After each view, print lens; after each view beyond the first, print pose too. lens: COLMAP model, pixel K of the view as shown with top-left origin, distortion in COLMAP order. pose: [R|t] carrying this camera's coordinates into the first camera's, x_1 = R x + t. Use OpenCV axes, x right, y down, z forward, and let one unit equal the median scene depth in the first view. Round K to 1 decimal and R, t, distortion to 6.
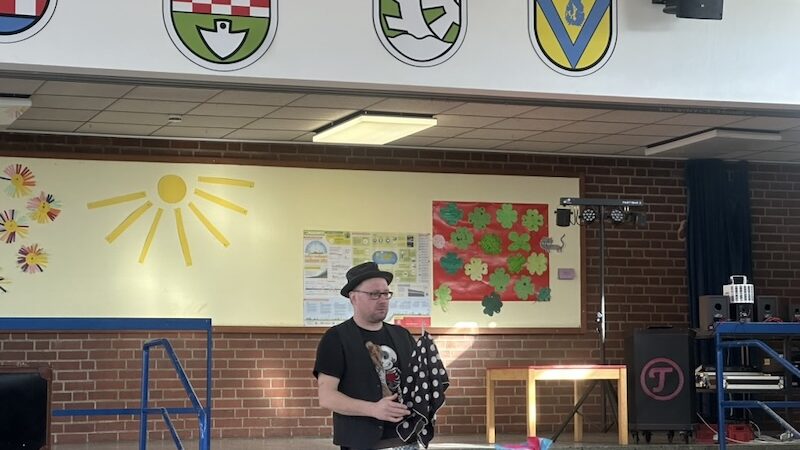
lens RADIAL K [[1806.1, 0, 400.0], [0, 1806.1, 225.0], [0, 0, 1]] dist [-0.114336, 5.445117]
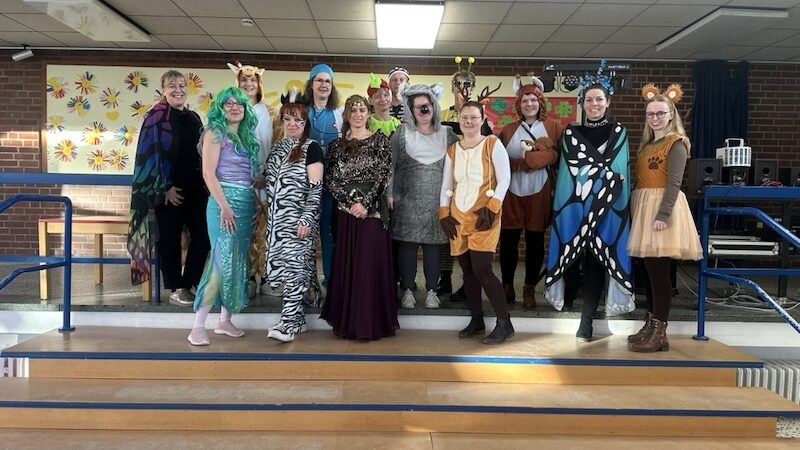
lens RADIAL K [[560.8, 0, 400.0], [0, 560.8, 225.0], [0, 0, 1]] dist [0.006935, 0.002436]
pose [[0.940632, 0.038936, -0.337186, 0.113468], [0.004675, 0.991819, 0.127569, 0.032575], [0.339395, -0.121571, 0.932755, 0.609028]]
